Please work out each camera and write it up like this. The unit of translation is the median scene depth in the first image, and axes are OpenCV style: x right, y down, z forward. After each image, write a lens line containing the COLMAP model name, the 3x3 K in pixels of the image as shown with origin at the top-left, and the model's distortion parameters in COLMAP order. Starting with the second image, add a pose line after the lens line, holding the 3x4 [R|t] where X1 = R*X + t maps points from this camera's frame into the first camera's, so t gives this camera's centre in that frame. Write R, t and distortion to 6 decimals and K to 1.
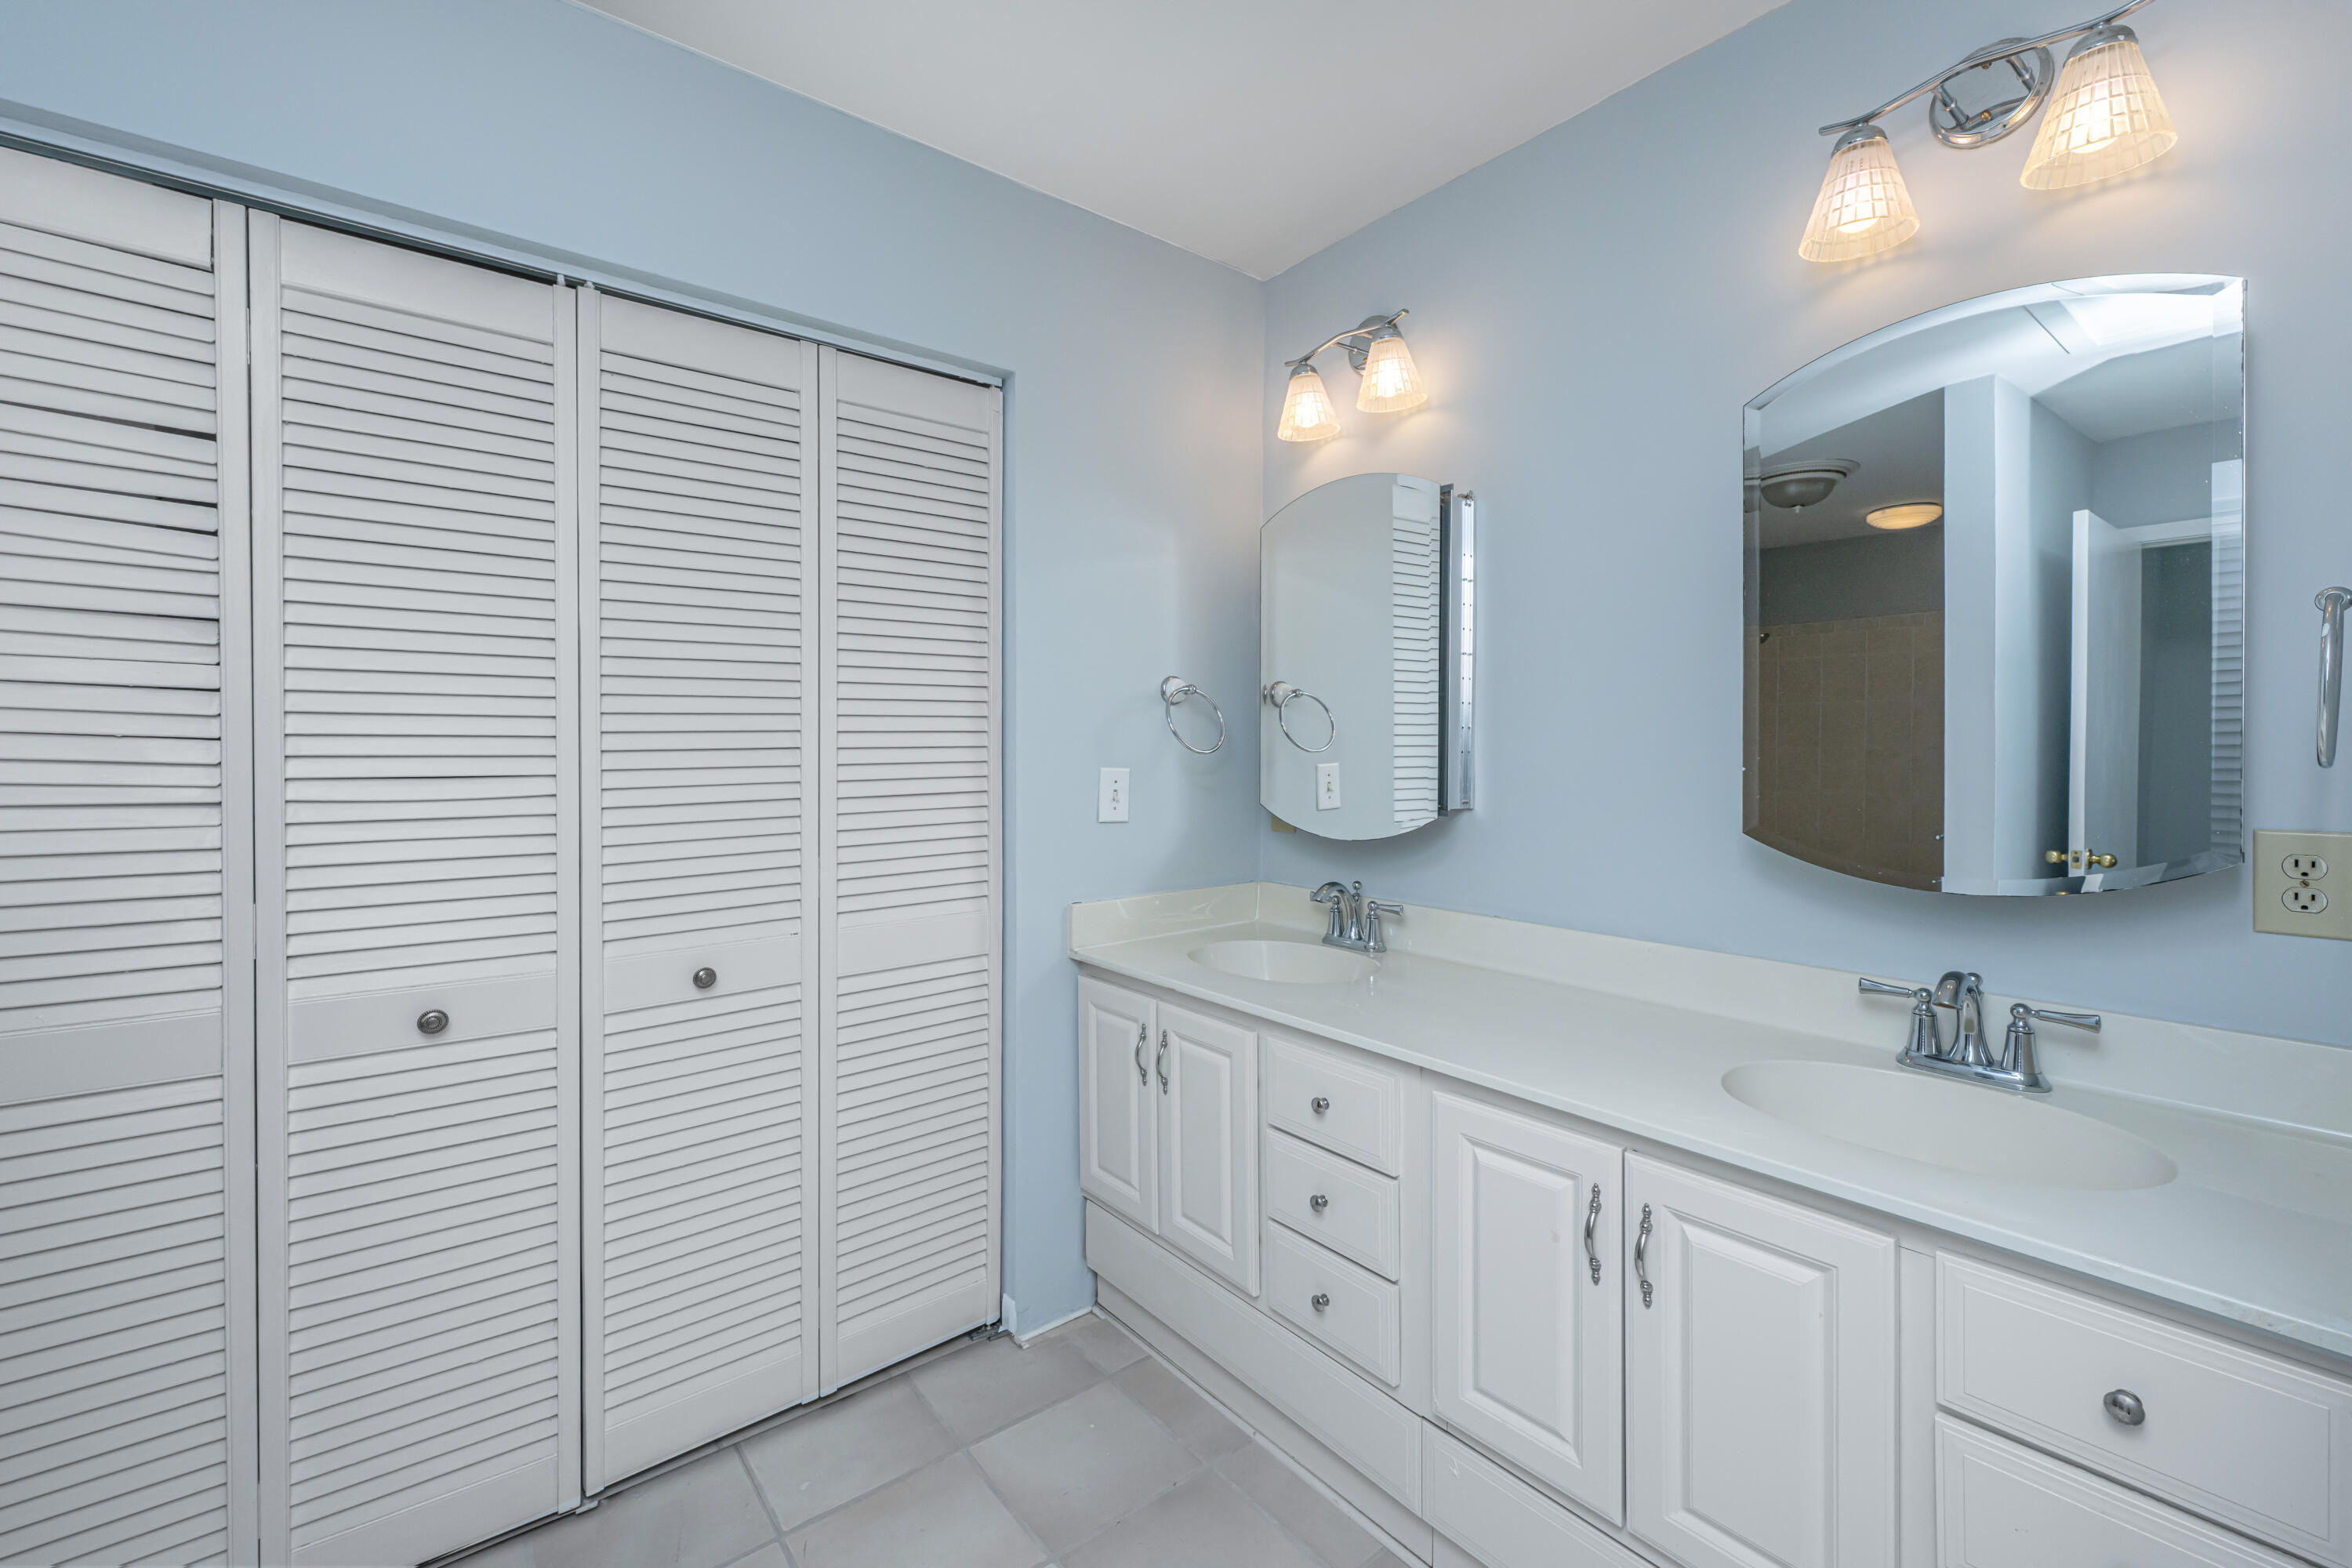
lens RADIAL K [[957.9, 0, 1171.4], [0, 957.9, 784.2], [0, 0, 1]] dist [0.001013, 0.000163]
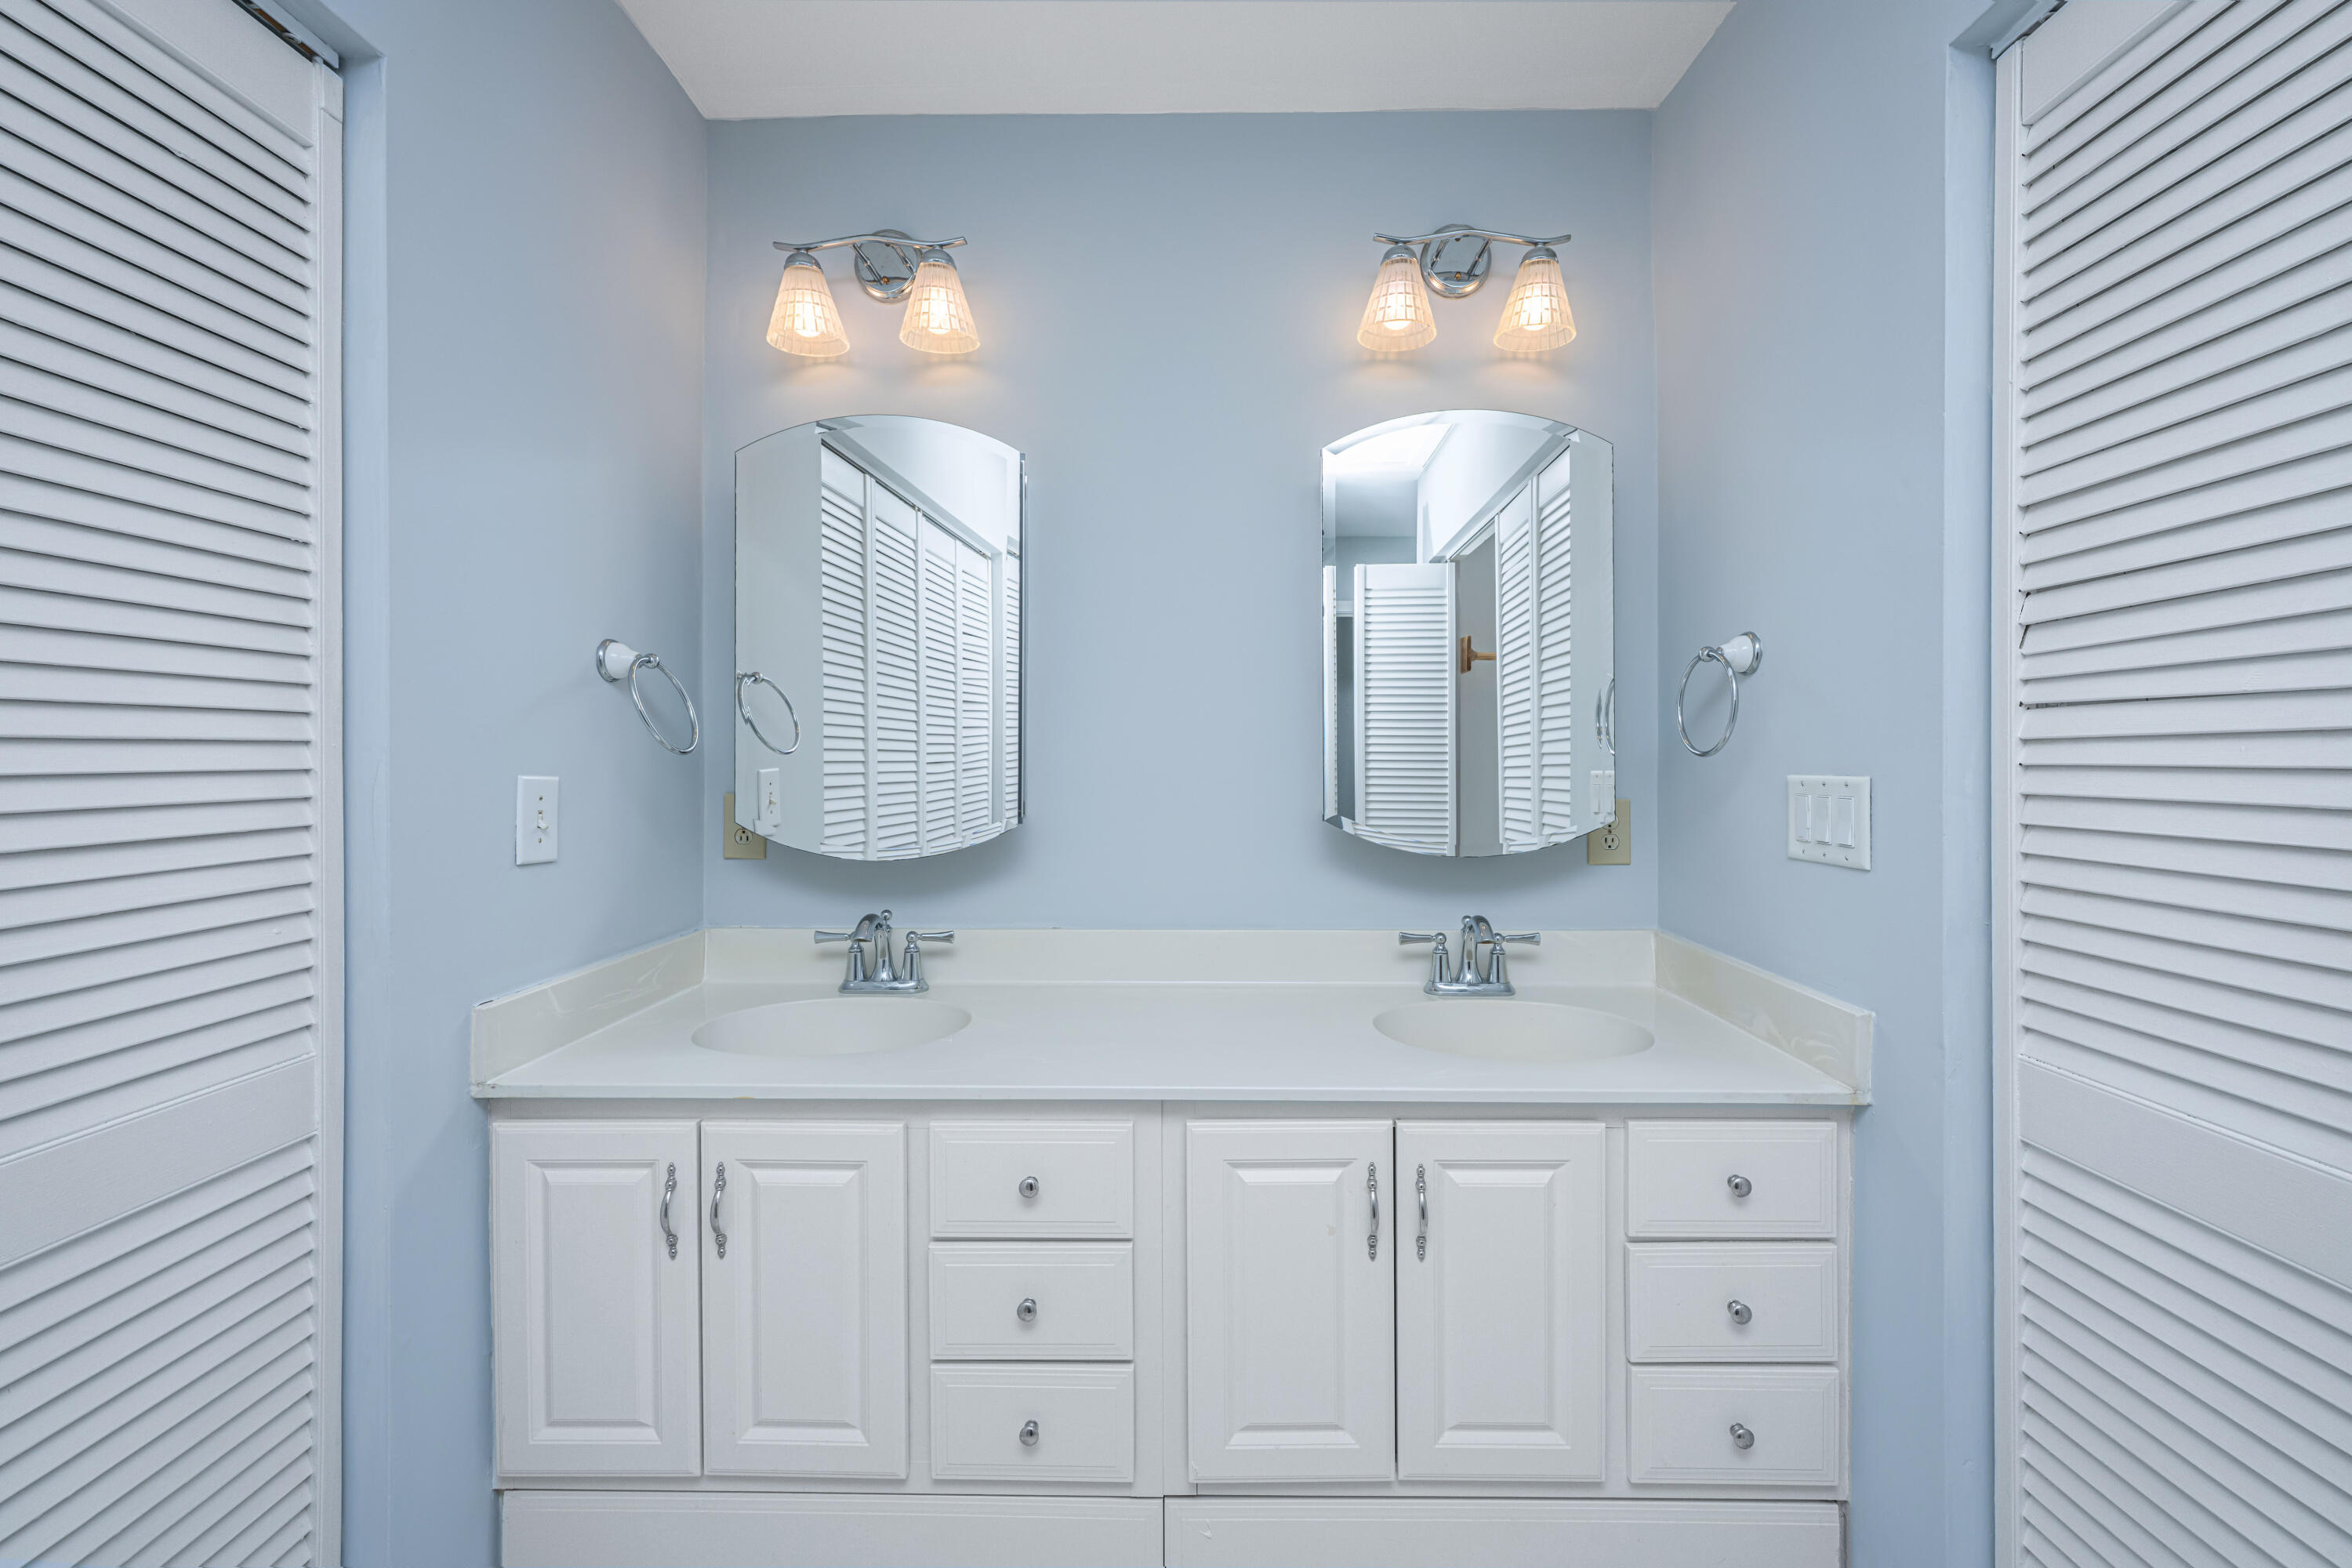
lens RADIAL K [[957.9, 0, 1171.4], [0, 957.9, 784.2], [0, 0, 1]] dist [0.001013, 0.000163]
pose [[0.641999, -0.017985, 0.766494, -0.302687], [0.031290, 0.999507, -0.002755, 0.003491], [-0.766067, 0.025752, 0.642245, 0.309697]]
